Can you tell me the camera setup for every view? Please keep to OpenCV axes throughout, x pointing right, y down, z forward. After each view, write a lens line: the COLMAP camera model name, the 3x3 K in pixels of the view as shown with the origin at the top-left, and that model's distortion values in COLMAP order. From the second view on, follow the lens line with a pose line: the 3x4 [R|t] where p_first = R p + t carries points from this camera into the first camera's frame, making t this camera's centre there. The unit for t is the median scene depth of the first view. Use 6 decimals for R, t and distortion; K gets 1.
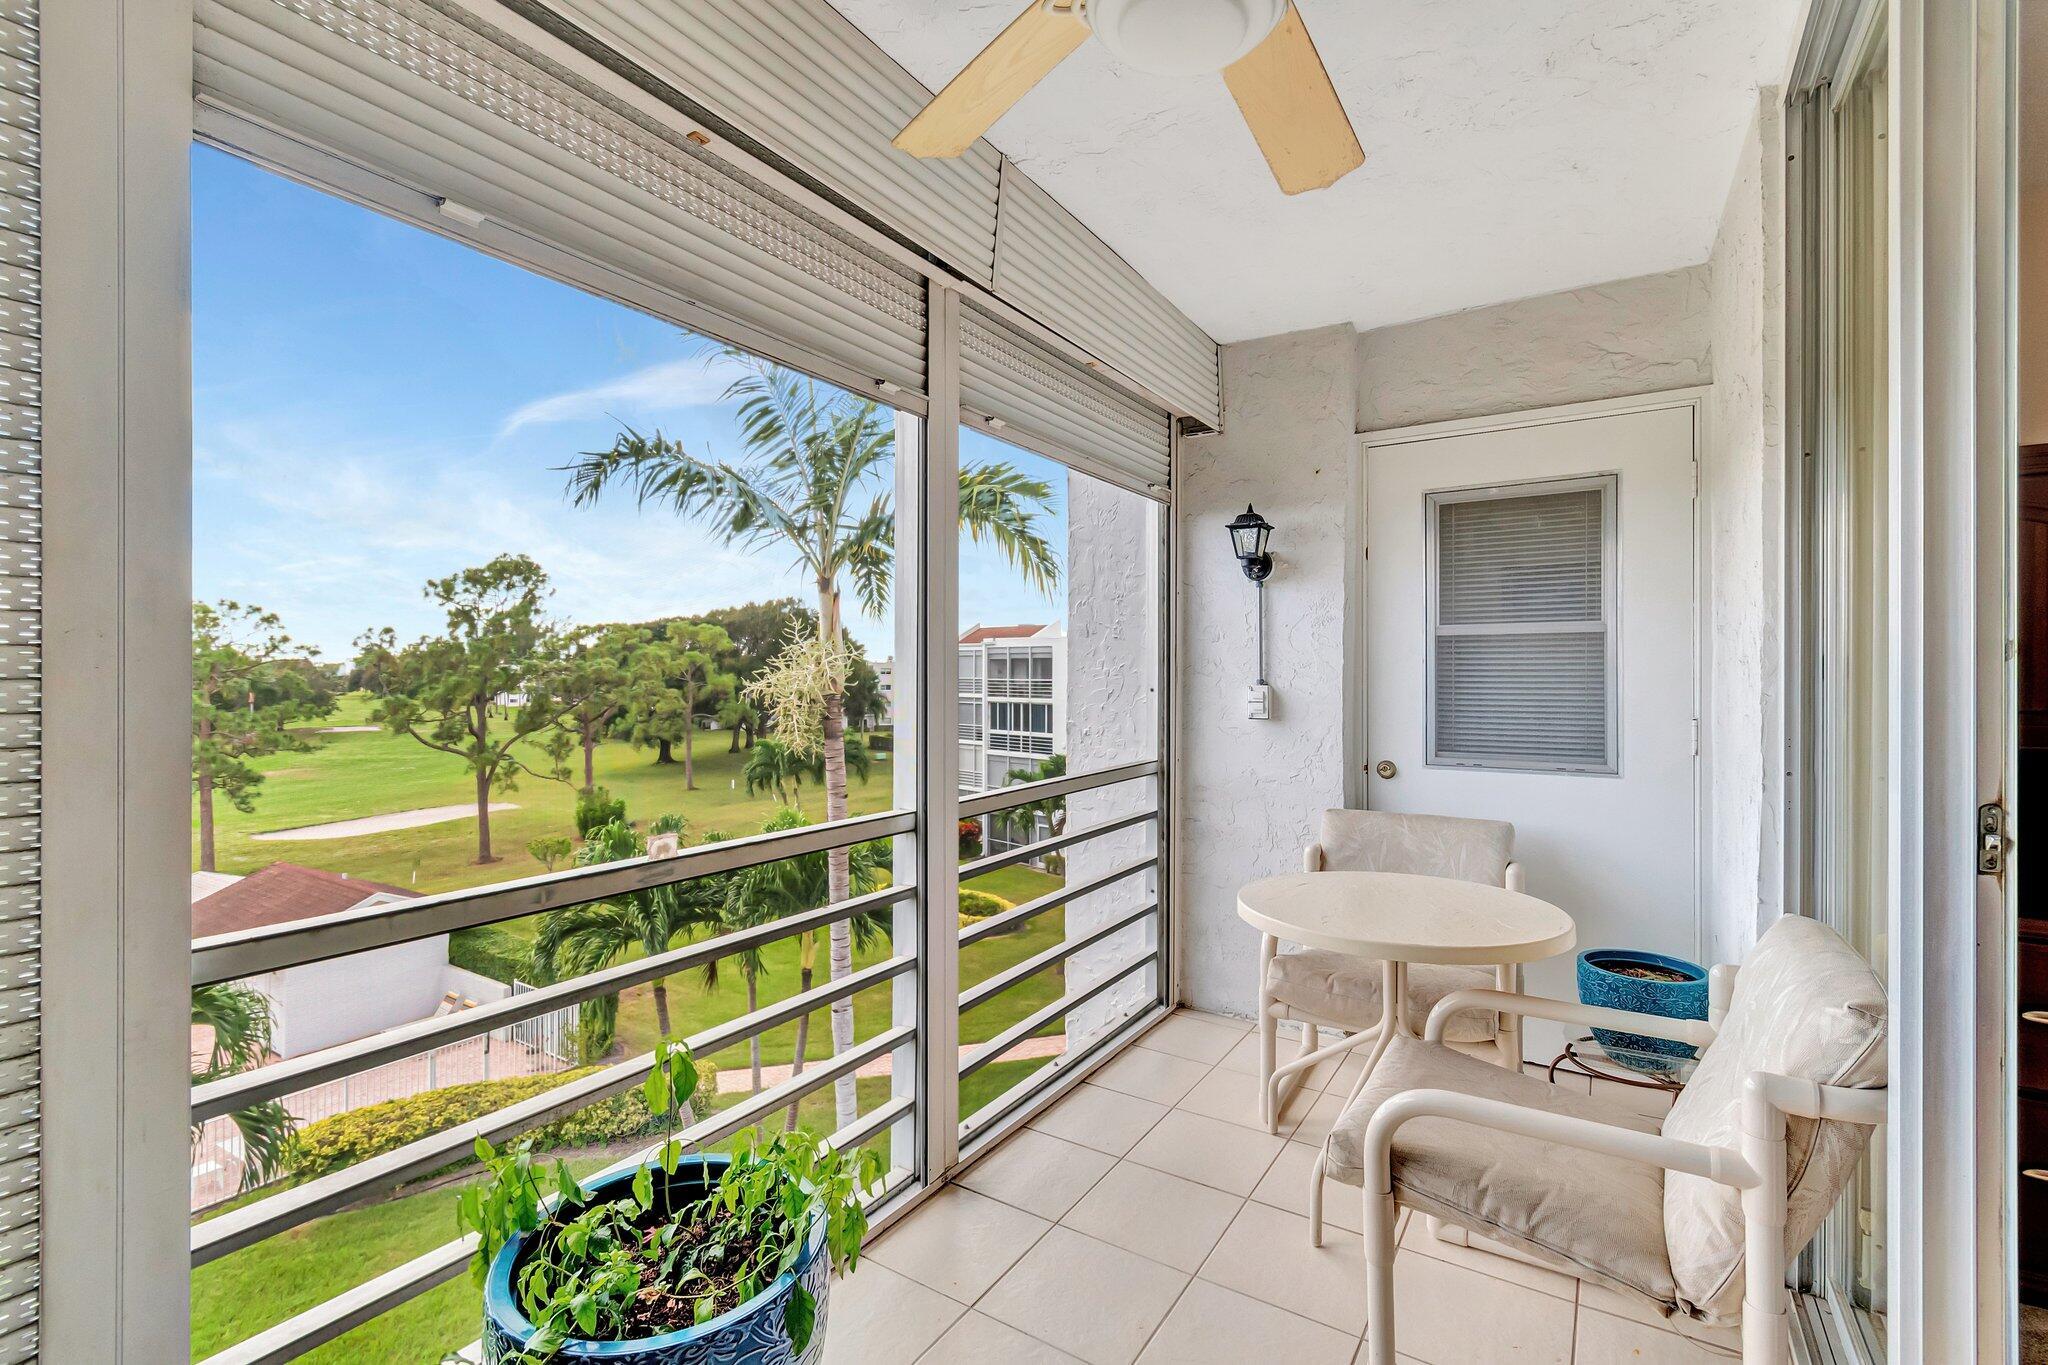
lens RADIAL K [[911.6, 0, 1023.8], [0, 911.6, 673.4], [0, 0, 1]] dist [0.009995, -0.005283]
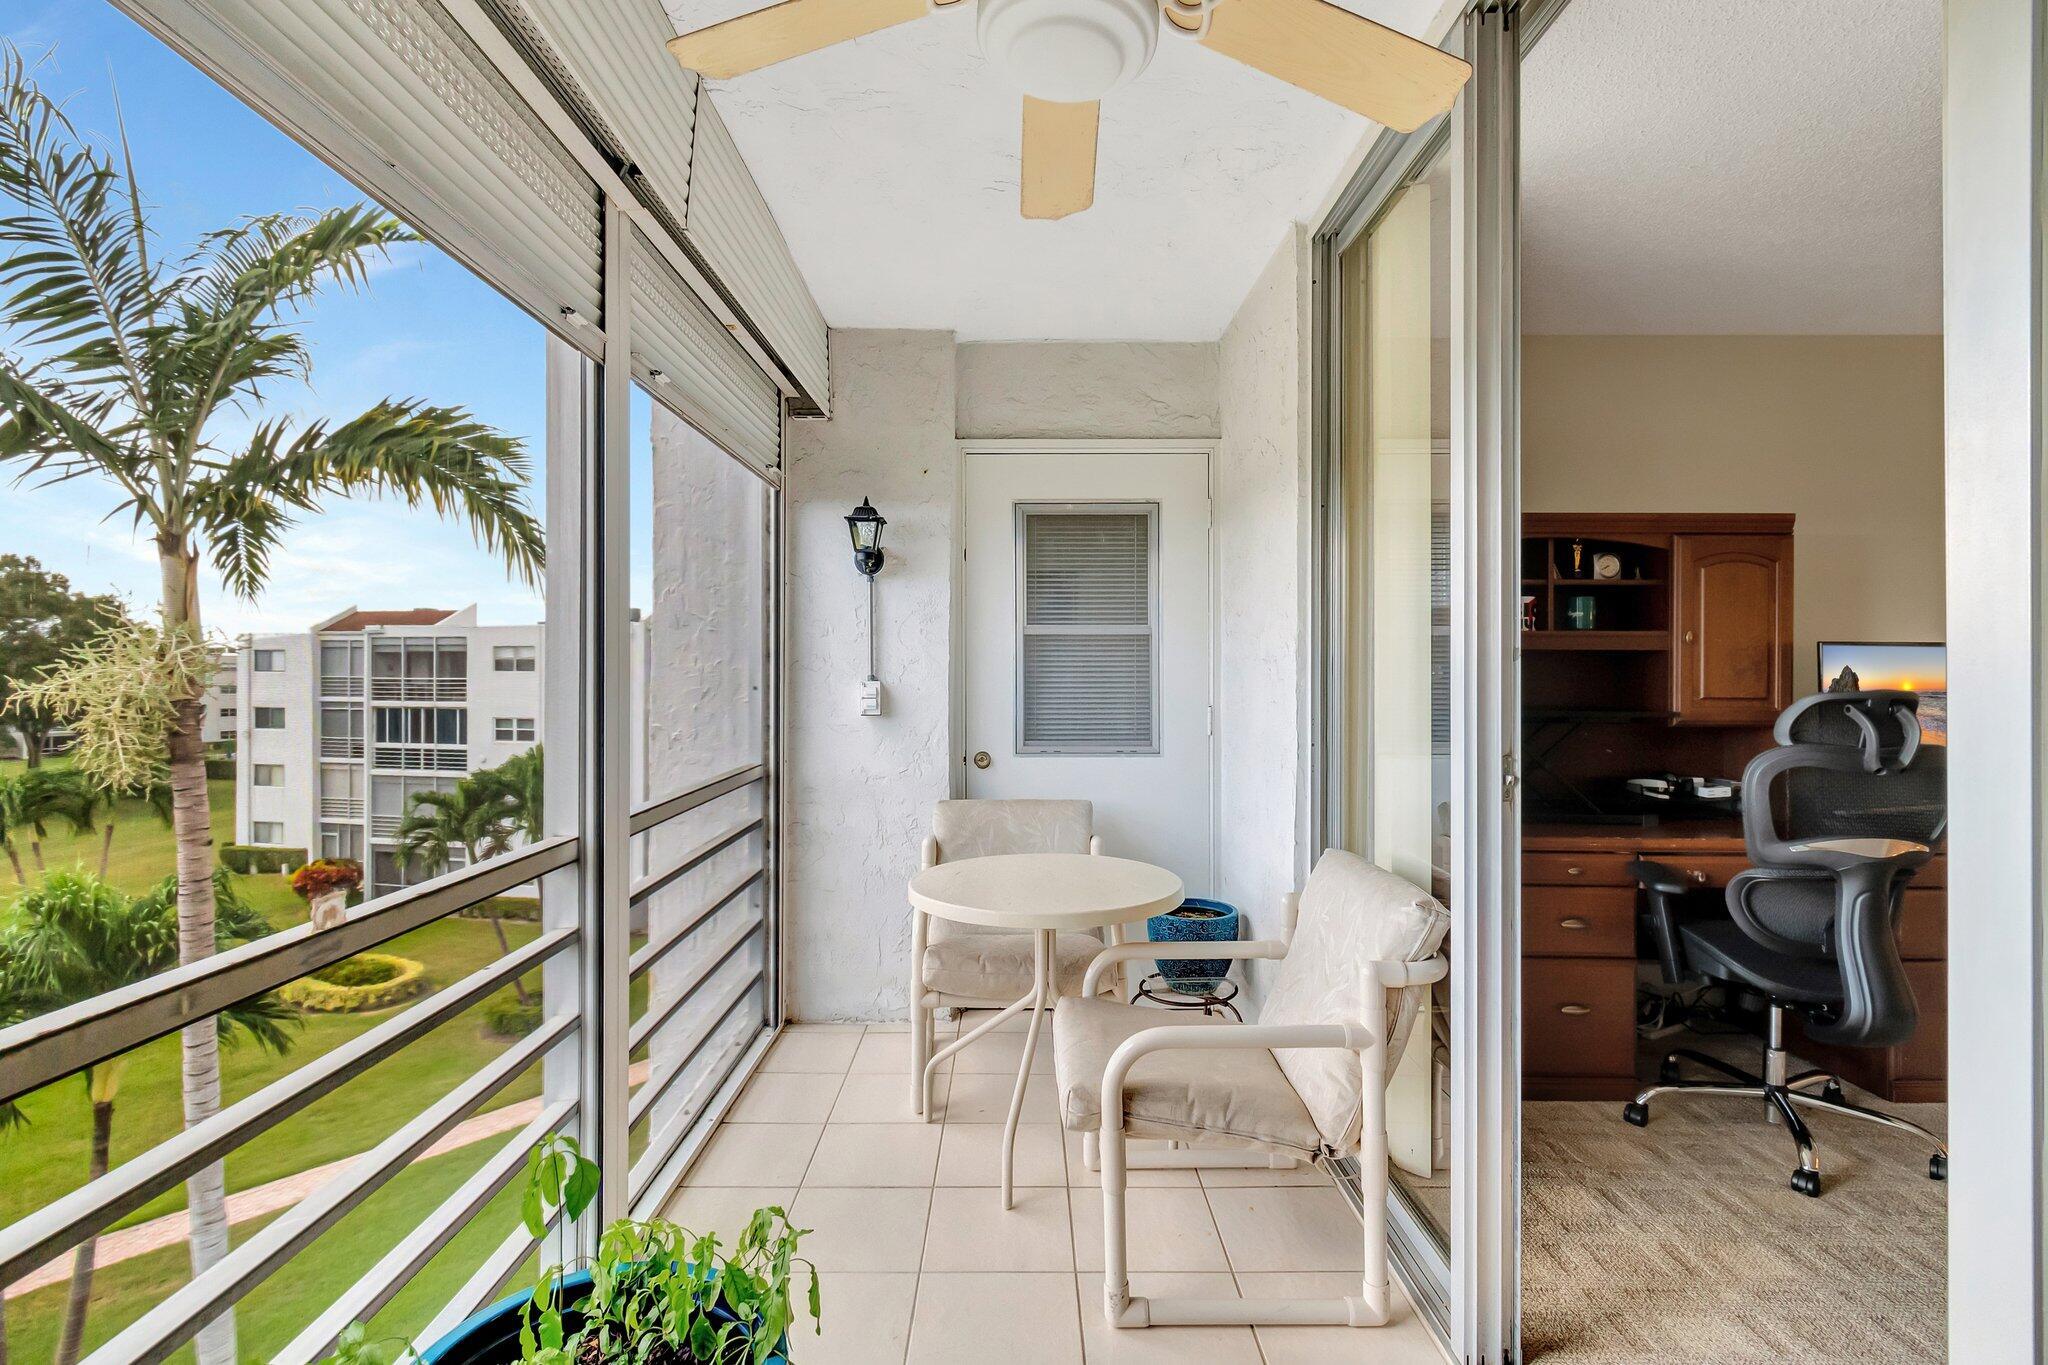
lens RADIAL K [[967.9, 0, 1025.7], [0, 967.9, 674.6], [0, 0, 1]] dist [0.007859, 0.001556]
pose [[0.837160, -0.003169, 0.546949, -0.179310], [0.000671, 0.999988, 0.004767, 0.000725], [-0.546958, -0.003623, 0.837152, 0.031947]]
